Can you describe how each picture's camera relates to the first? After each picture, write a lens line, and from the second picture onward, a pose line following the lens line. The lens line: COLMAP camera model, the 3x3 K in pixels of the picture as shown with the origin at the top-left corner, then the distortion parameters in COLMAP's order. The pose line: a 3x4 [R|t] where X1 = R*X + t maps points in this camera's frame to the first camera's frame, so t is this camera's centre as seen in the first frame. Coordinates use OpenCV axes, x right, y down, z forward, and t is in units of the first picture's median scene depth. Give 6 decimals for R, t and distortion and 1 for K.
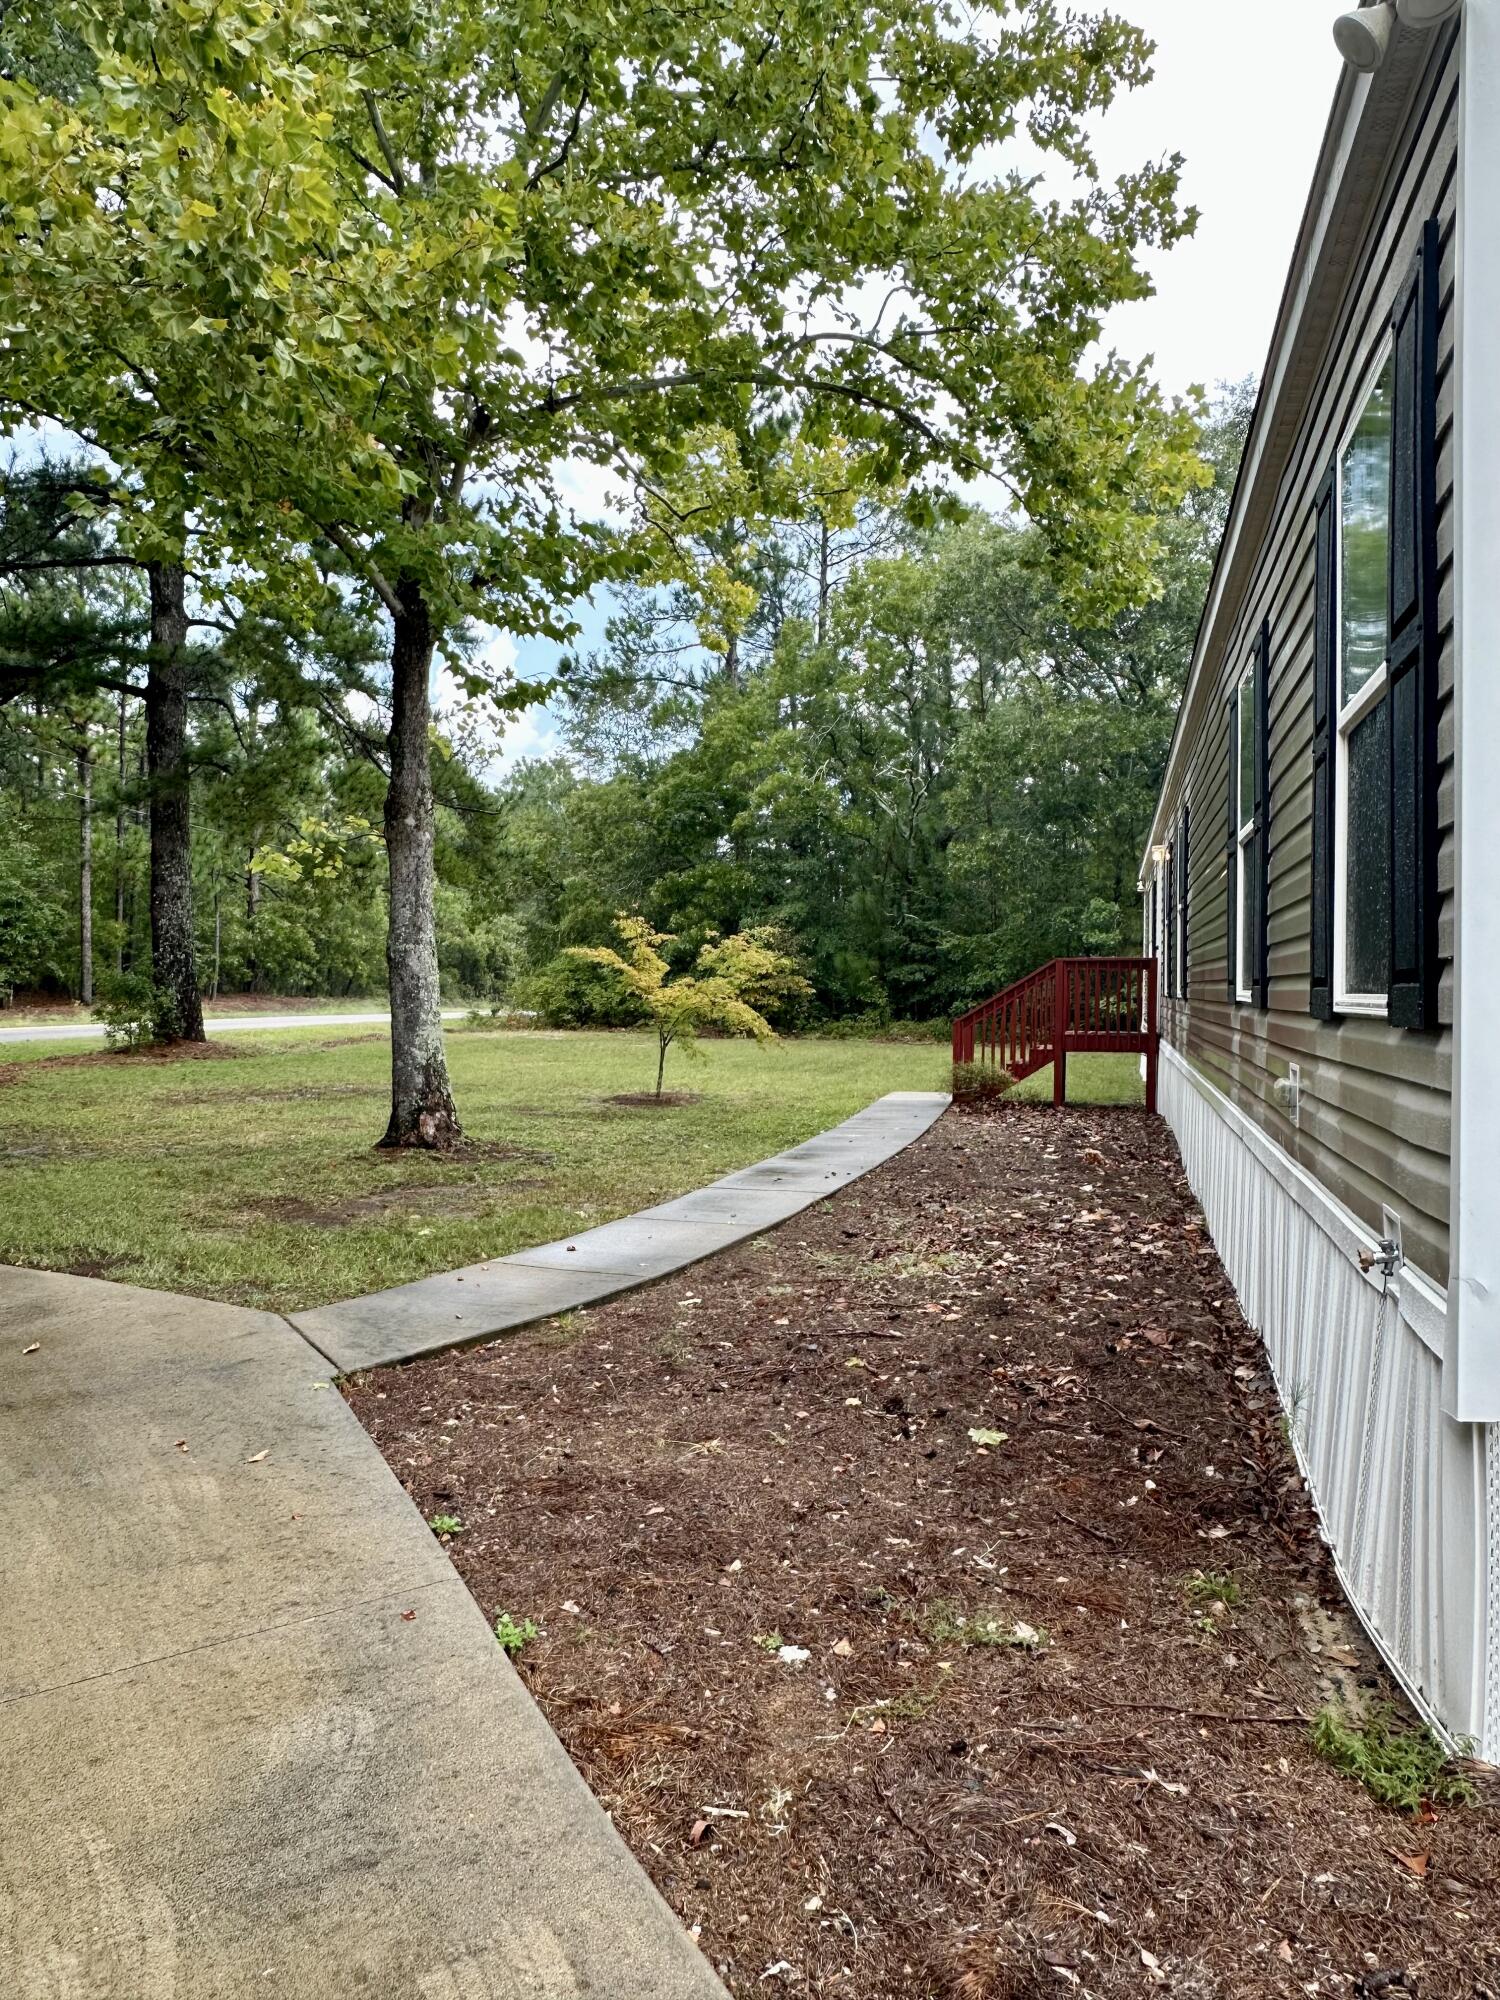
lens RADIAL K [[1379.4, 0, 749.6], [0, 1379.4, 1000.3], [0, 0, 1]] dist [0.003153, -0.000065]
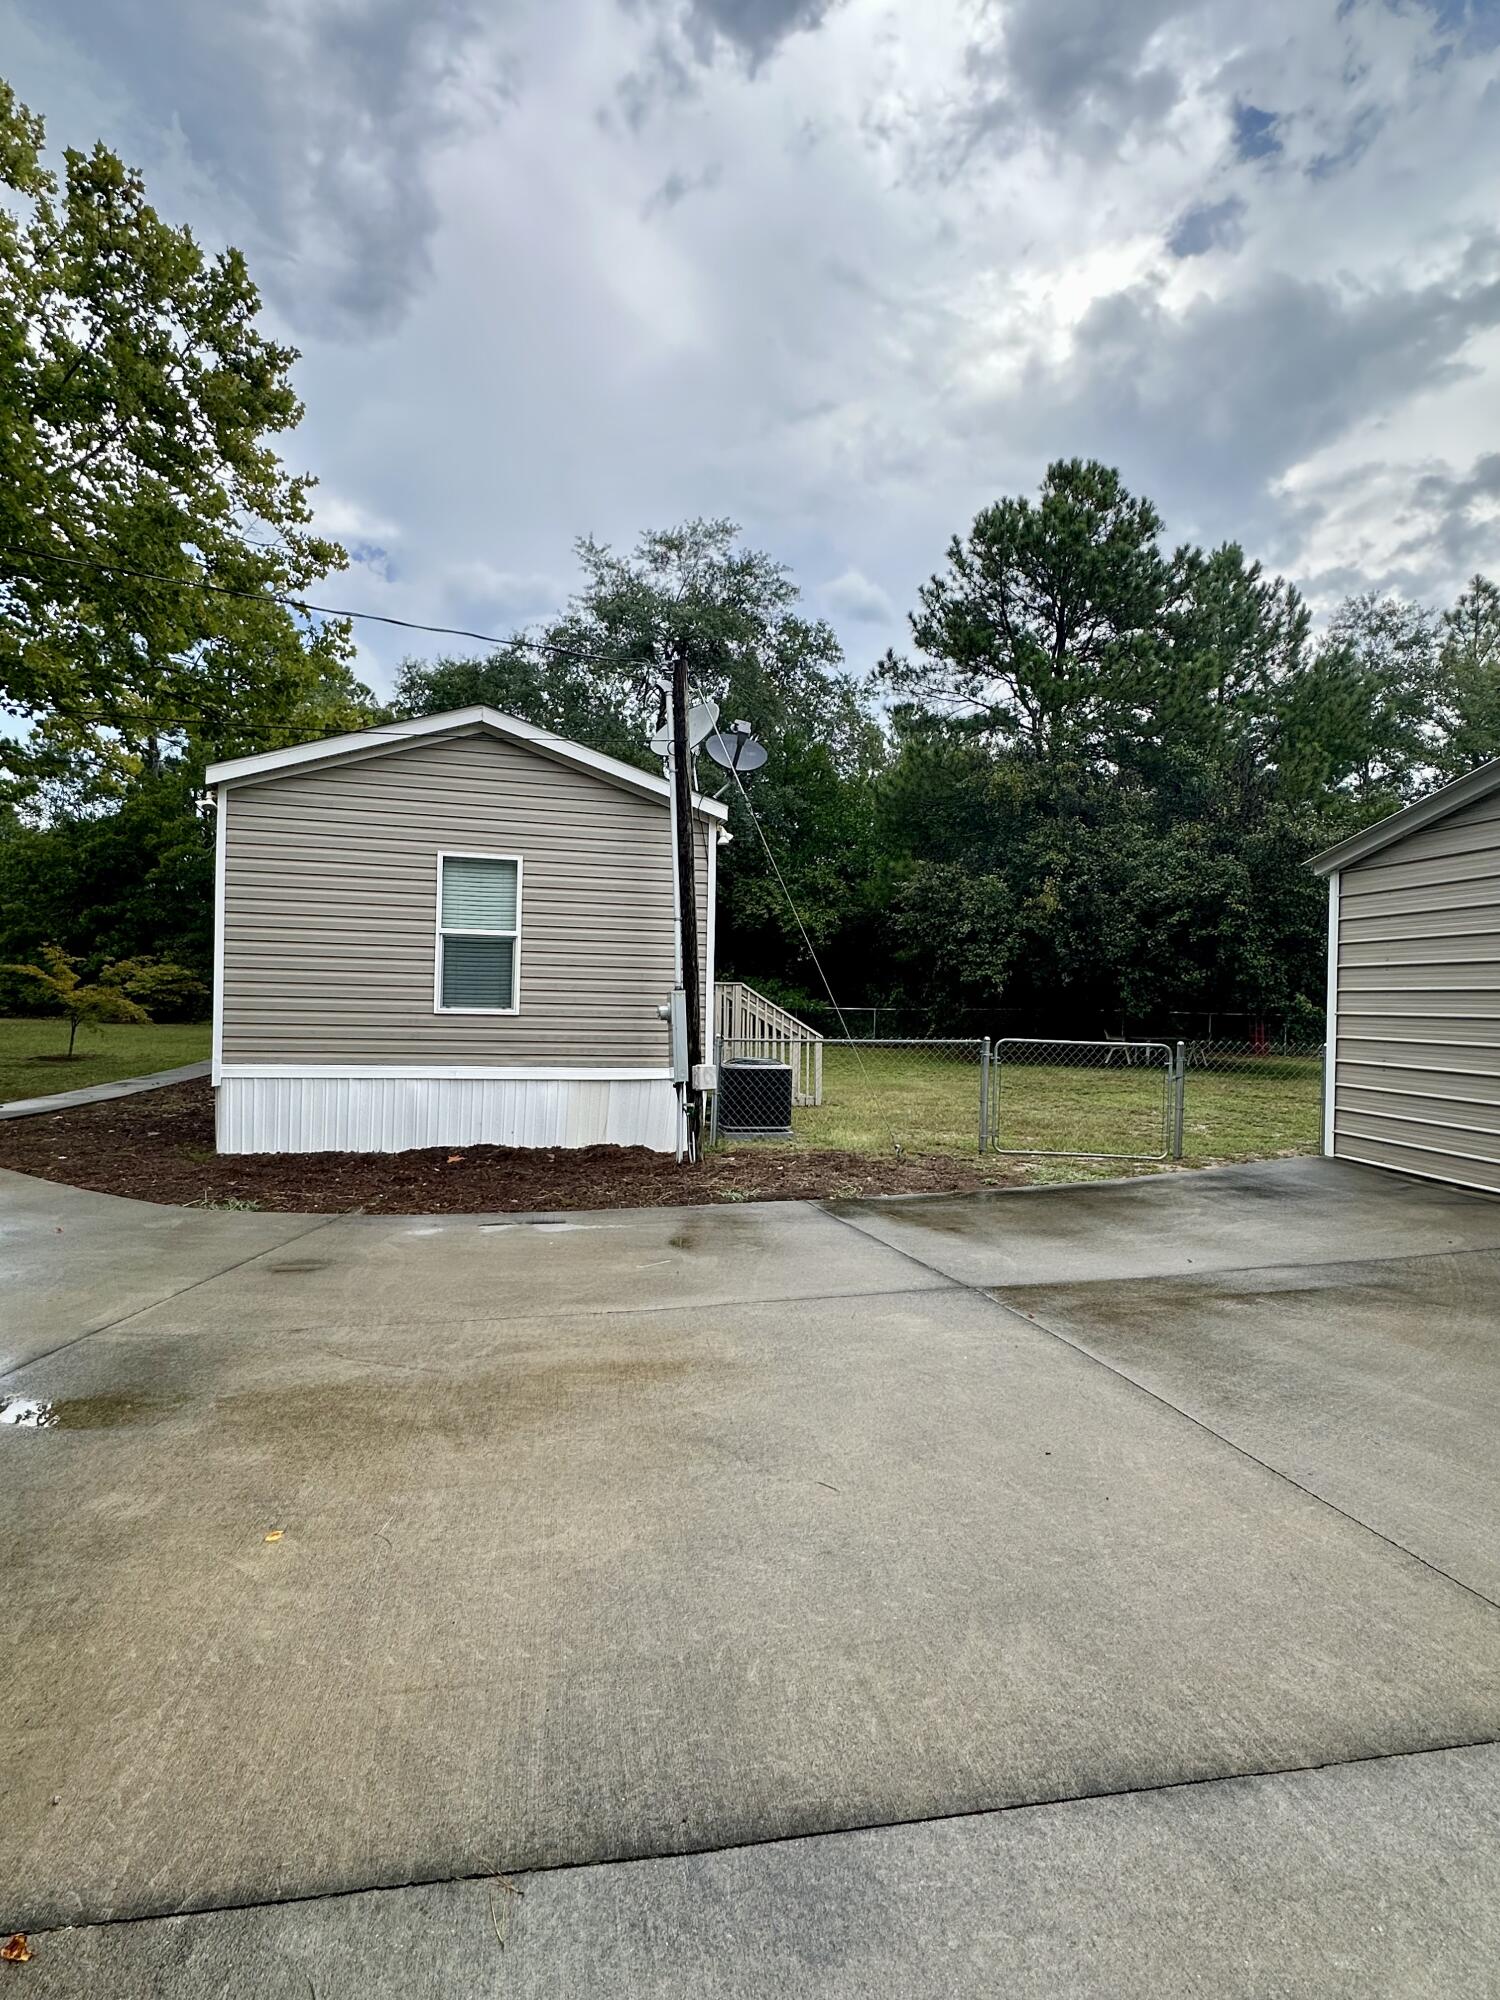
lens RADIAL K [[1002.0, 0, 751.1], [0, 1002.0, 1001.9], [0, 0, 1]] dist [-0.000569, 0.000274]
pose [[0.873424, 0.010245, 0.486854, 0.058511], [-0.011257, 0.999936, -0.000848, -0.003461], [-0.486831, -0.004740, 0.873483, -0.423883]]
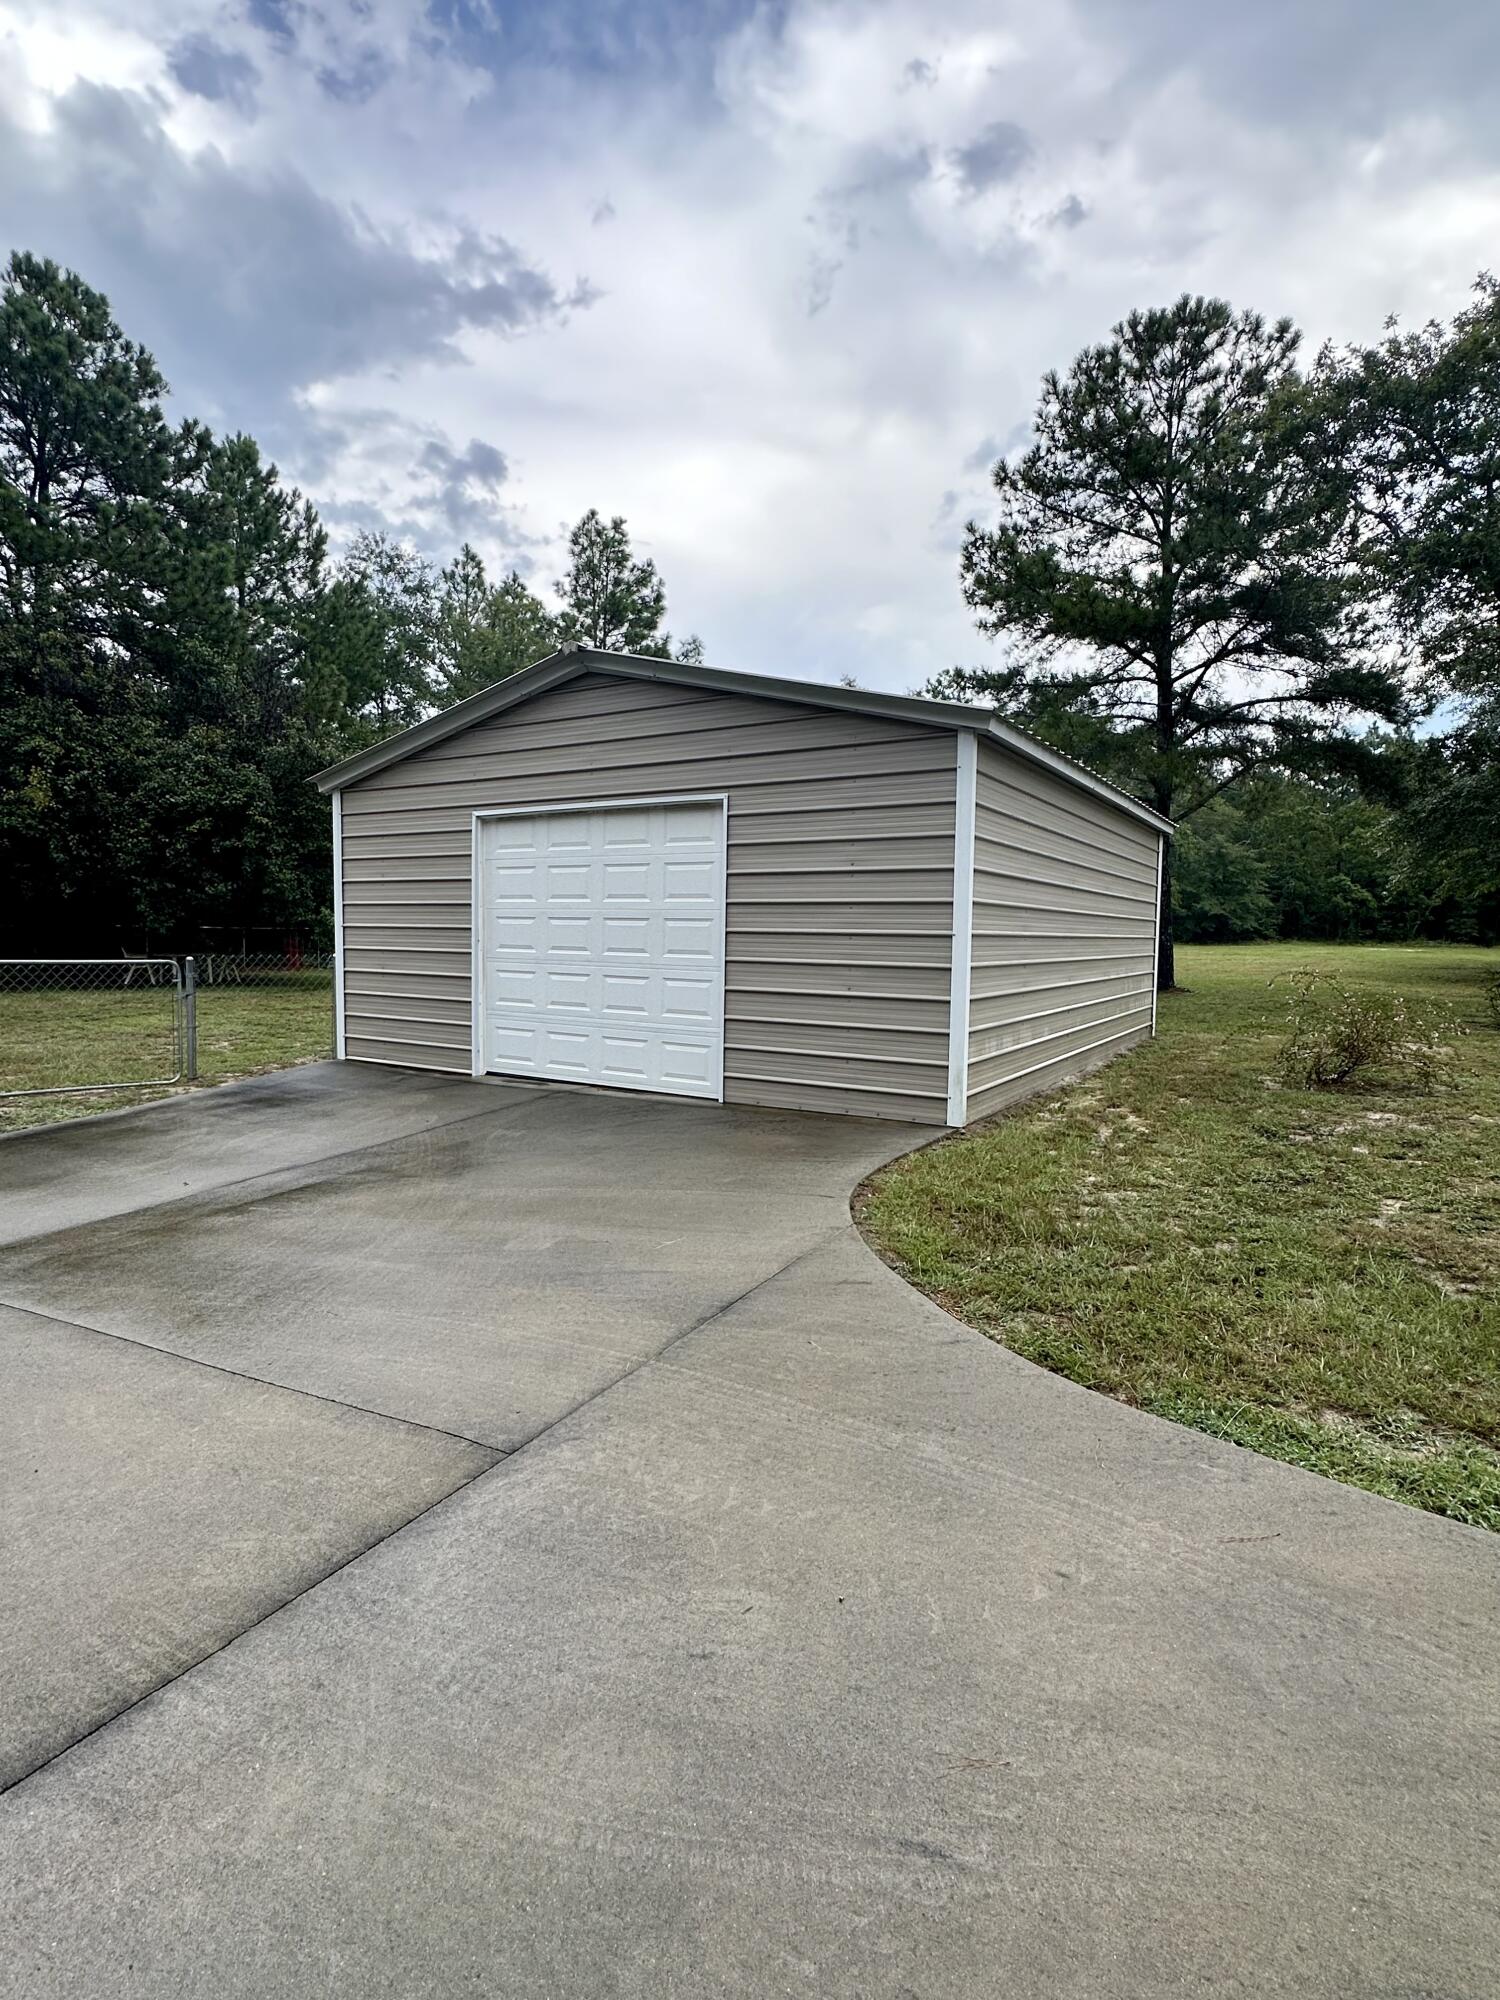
lens RADIAL K [[1002.0, 0, 748.2], [0, 1002.0, 994.4], [0, 0, 1]] dist [-0.000569, 0.000274]
pose [[0.176011, -0.067097, 0.982099, 0.070929], [-0.004564, 0.997608, 0.068975, -0.002361], [-0.984378, -0.016623, 0.175284, -0.436123]]
